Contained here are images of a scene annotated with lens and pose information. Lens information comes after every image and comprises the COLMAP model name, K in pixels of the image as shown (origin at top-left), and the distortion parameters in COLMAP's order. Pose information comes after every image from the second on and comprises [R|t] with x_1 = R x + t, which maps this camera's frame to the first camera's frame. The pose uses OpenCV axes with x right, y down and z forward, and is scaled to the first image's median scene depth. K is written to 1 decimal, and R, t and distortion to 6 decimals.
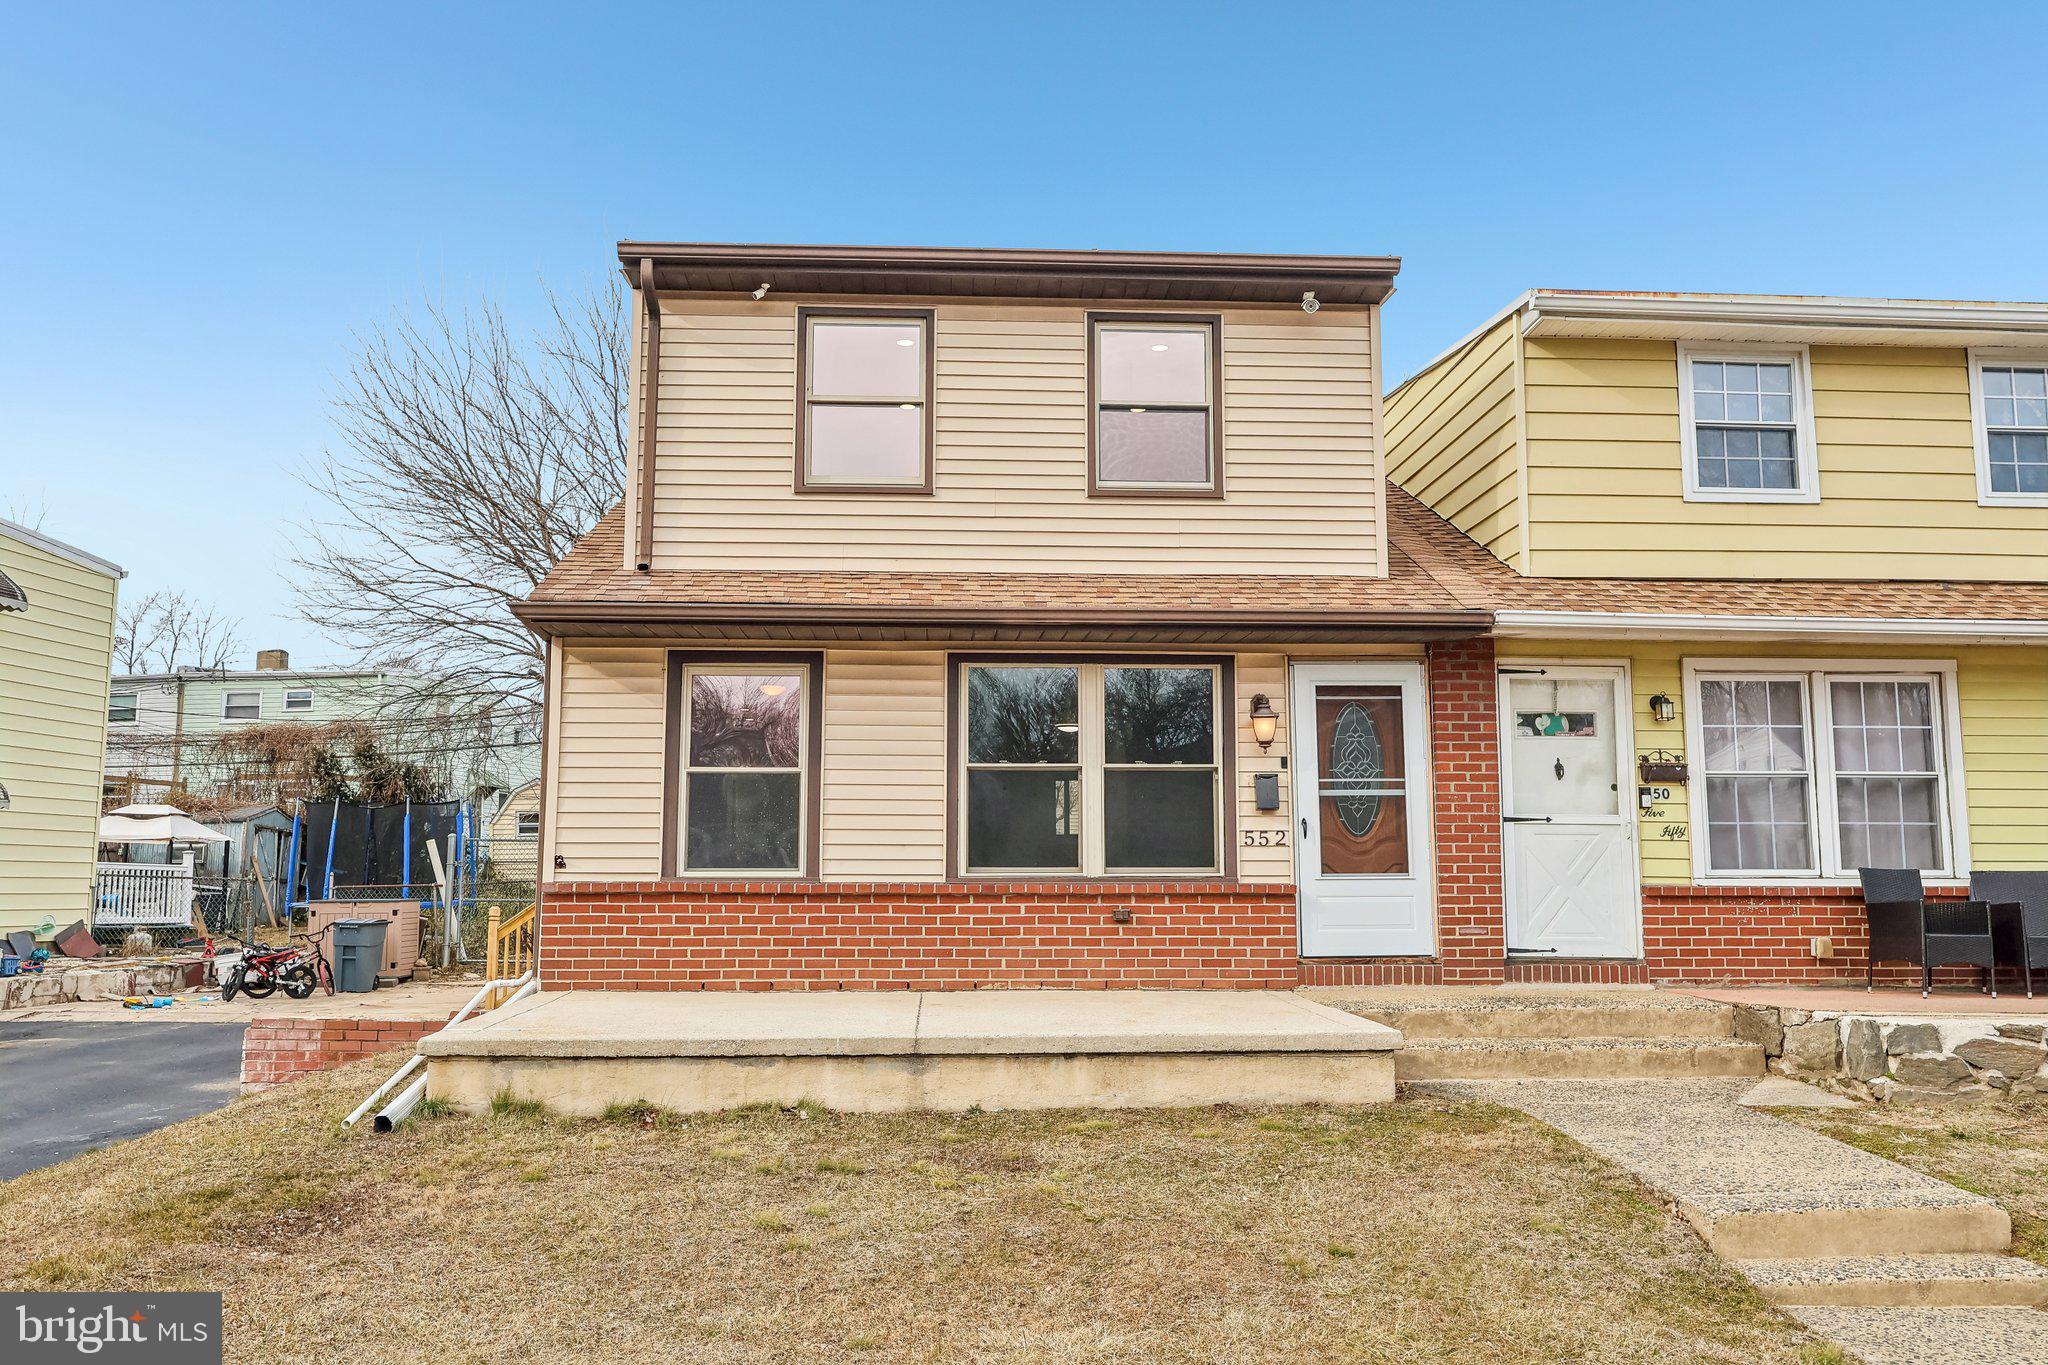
lens RADIAL K [[1609.3, 0, 1024.0], [0, 1609.3, 682.5], [0, 0, 1]] dist [0.005245, -0.000988]
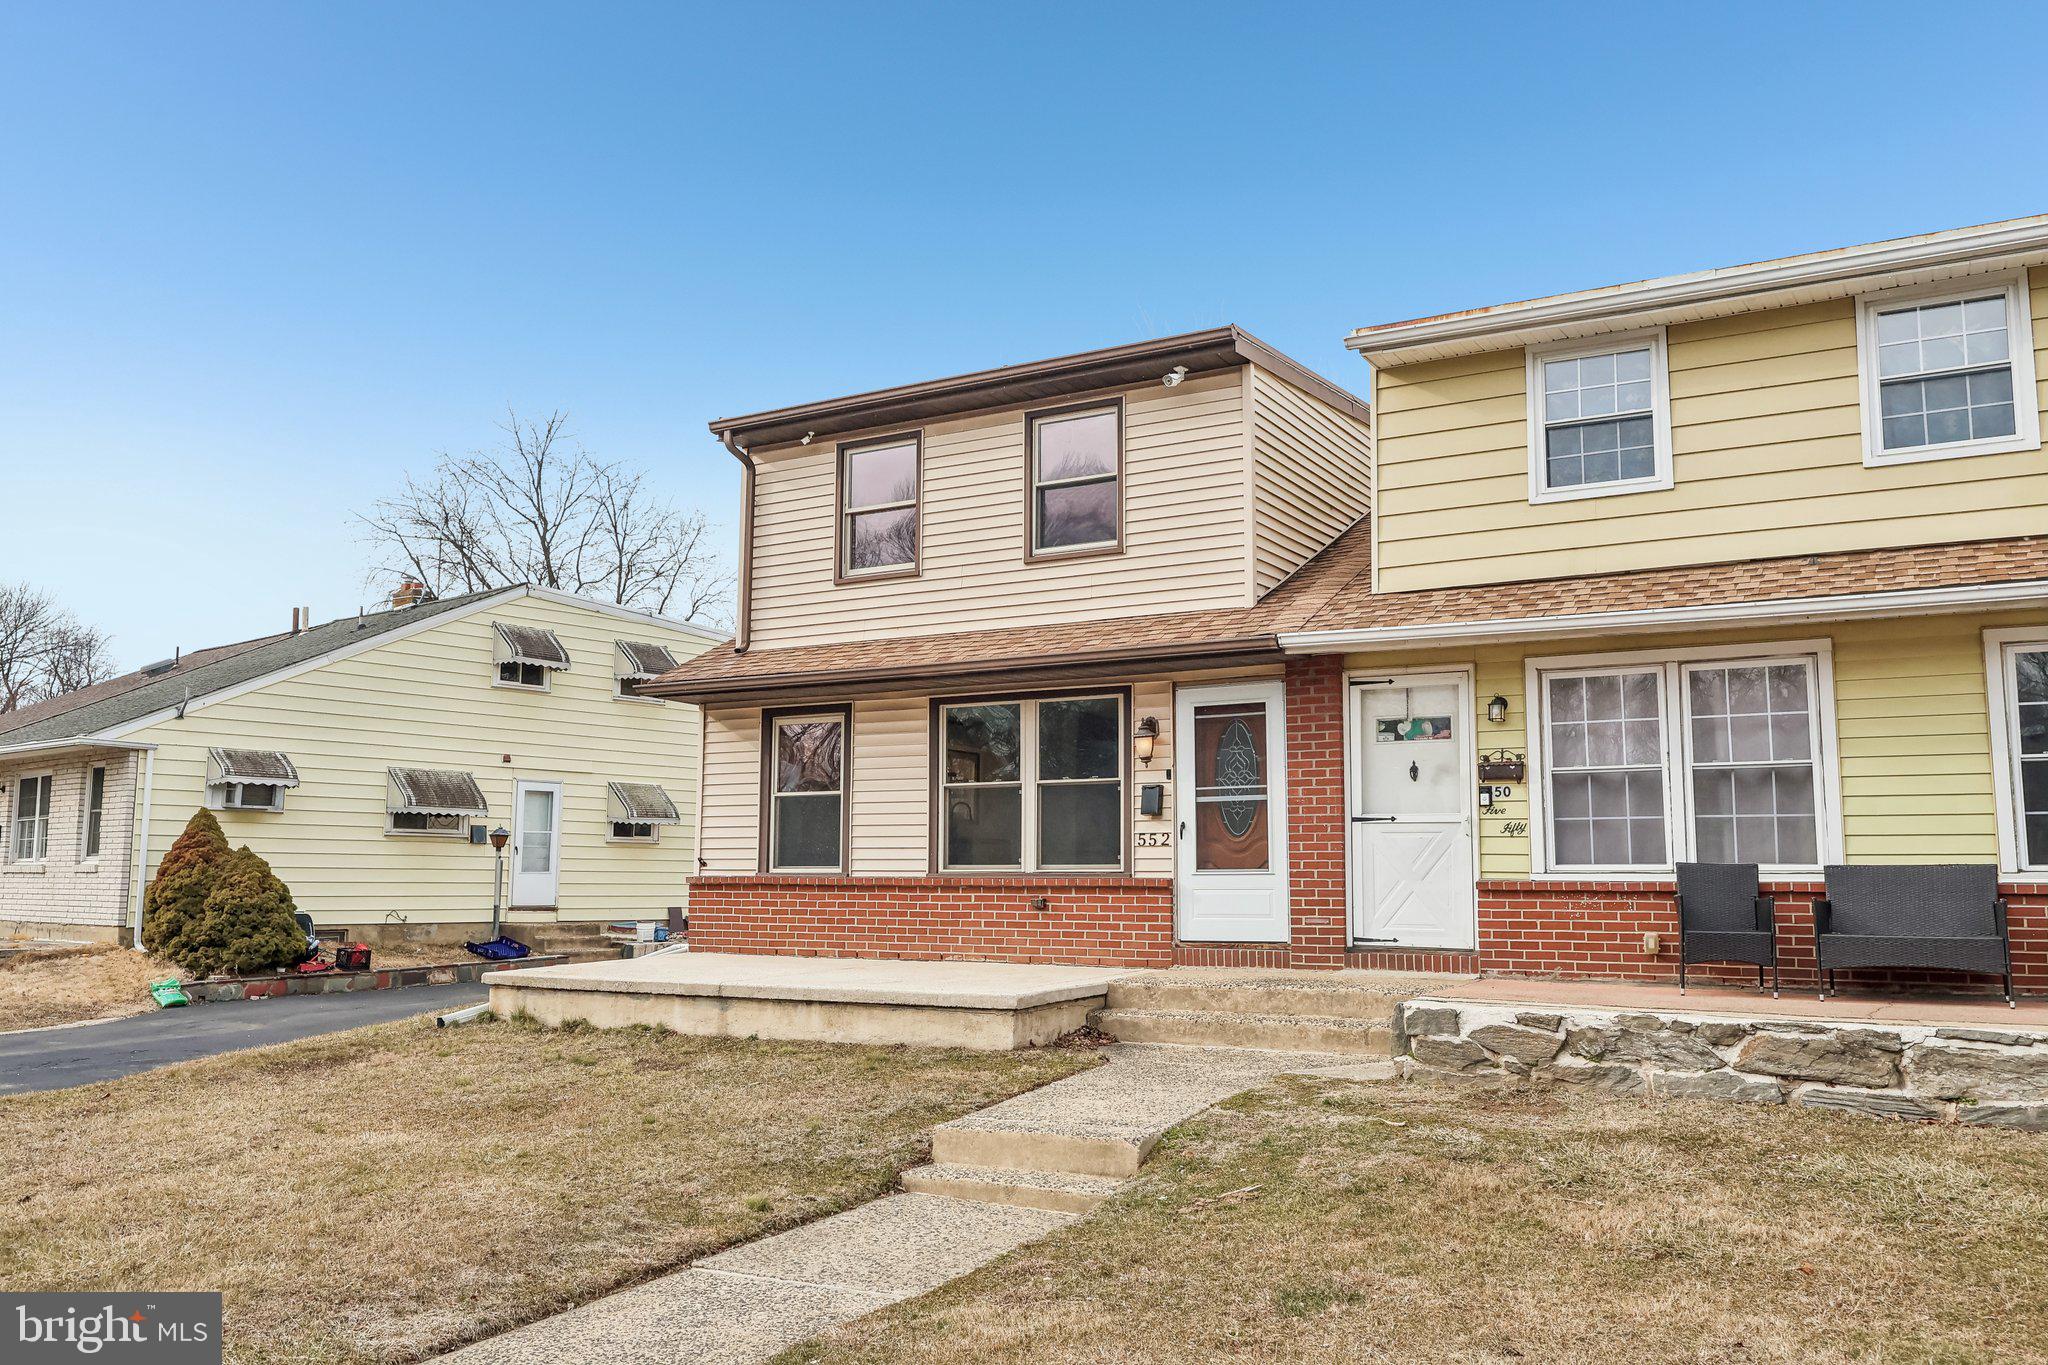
lens RADIAL K [[1609.3, 0, 1024.0], [0, 1609.3, 682.5], [0, 0, 1]] dist [0.005245, -0.000988]
pose [[0.835627, -0.065155, -0.545419, 0.720452], [0.066399, 0.997641, -0.017449, -0.003458], [0.545269, -0.021635, 0.837982, -0.034724]]
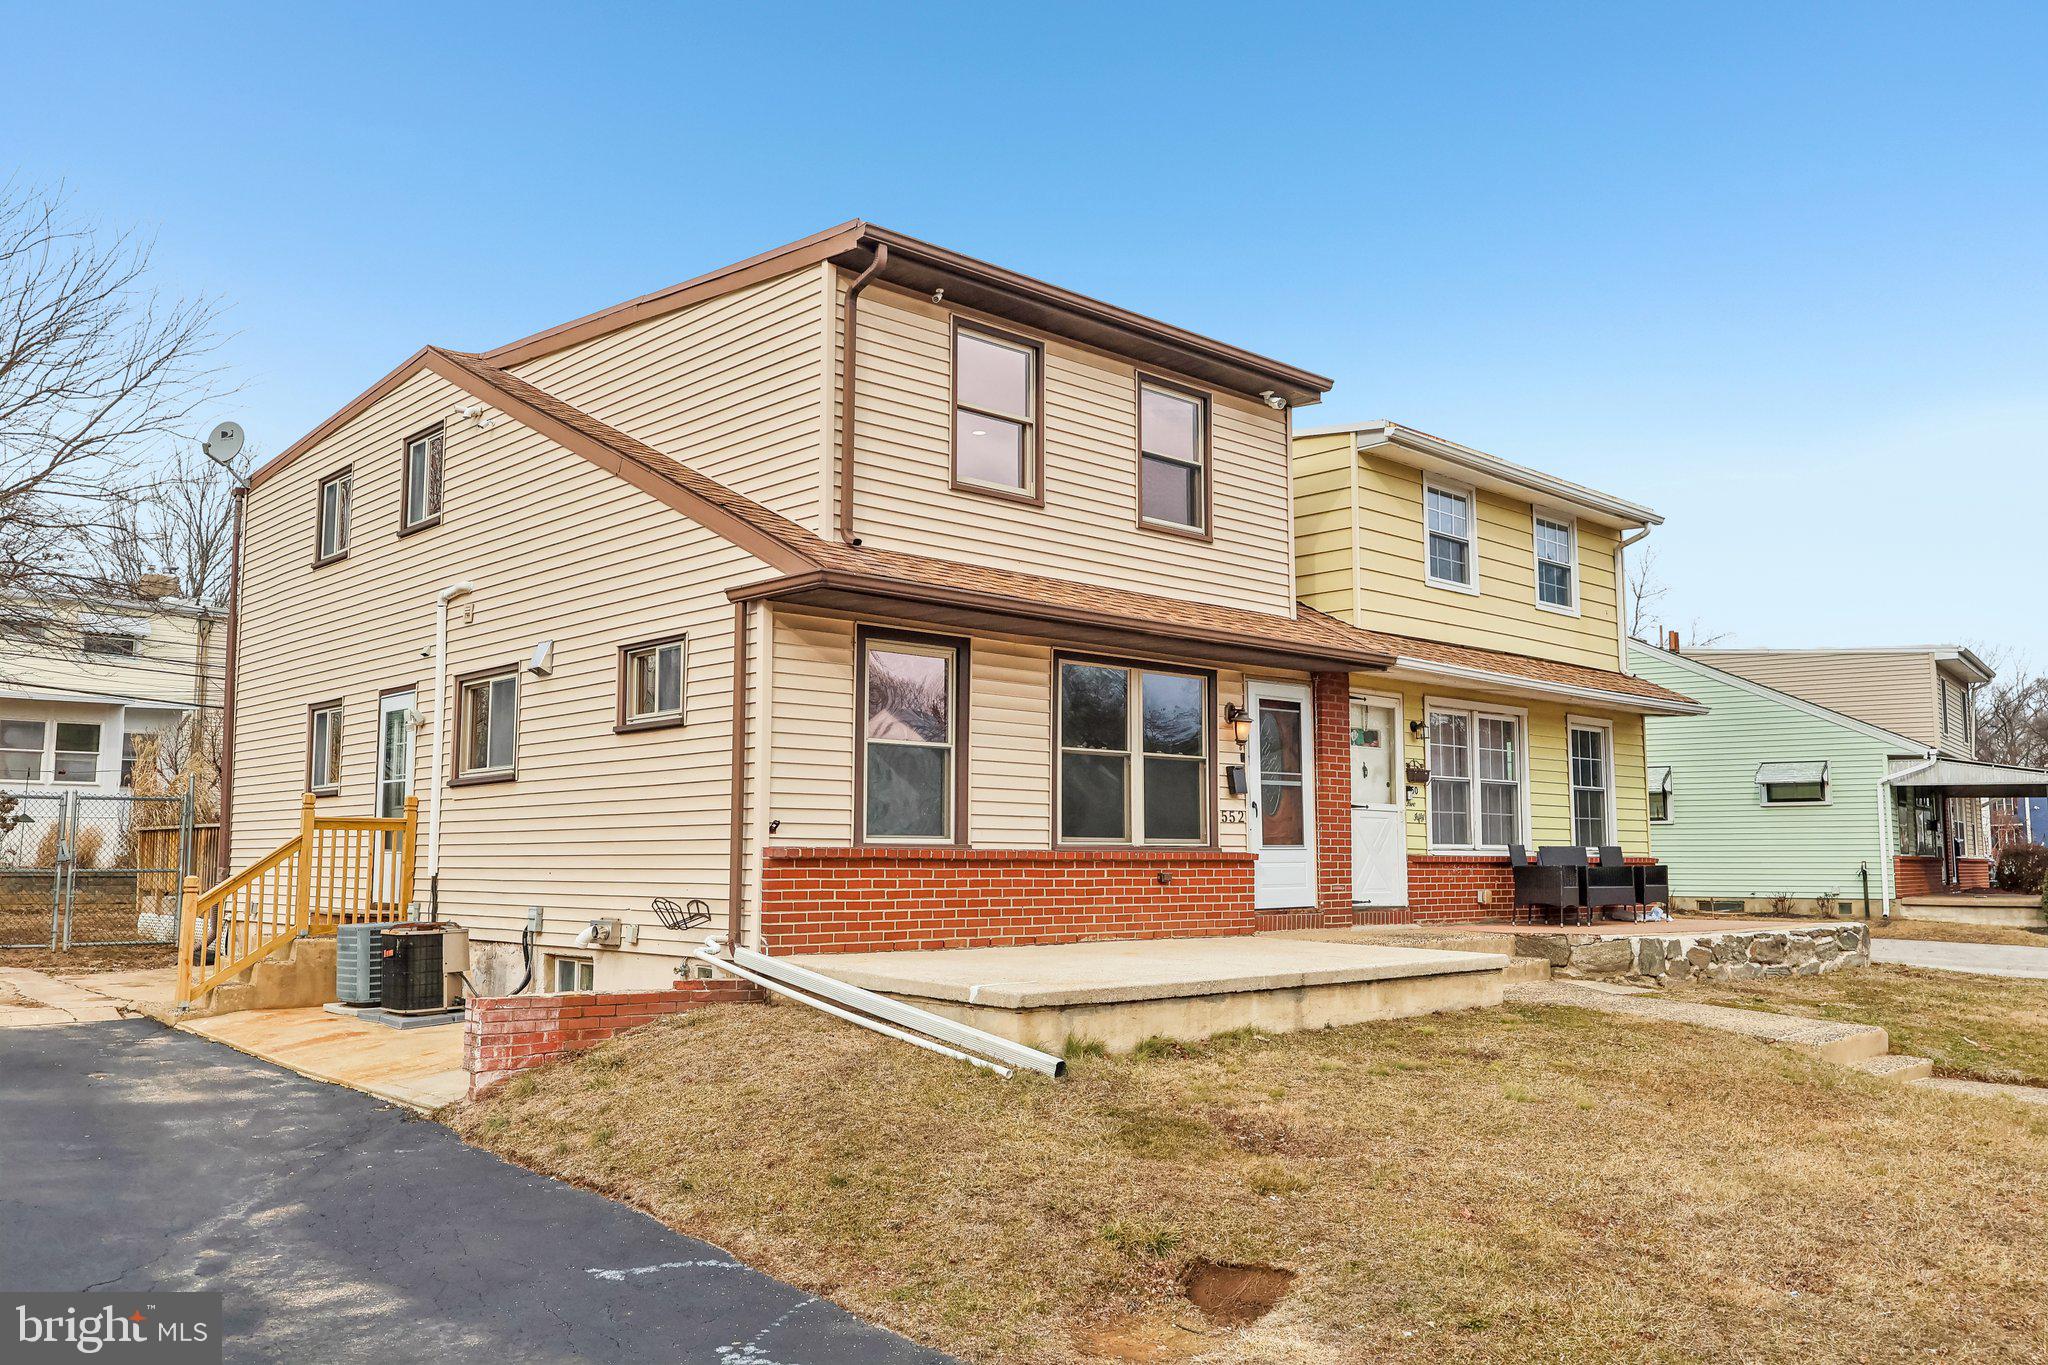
lens RADIAL K [[1609.3, 0, 1024.0], [0, 1609.3, 682.5], [0, 0, 1]] dist [0.005245, -0.000988]
pose [[0.765728, 0.072375, 0.639080, -0.794831], [-0.084147, 0.996381, -0.012016, 0.020650], [-0.637636, -0.044576, 0.769047, 0.135317]]
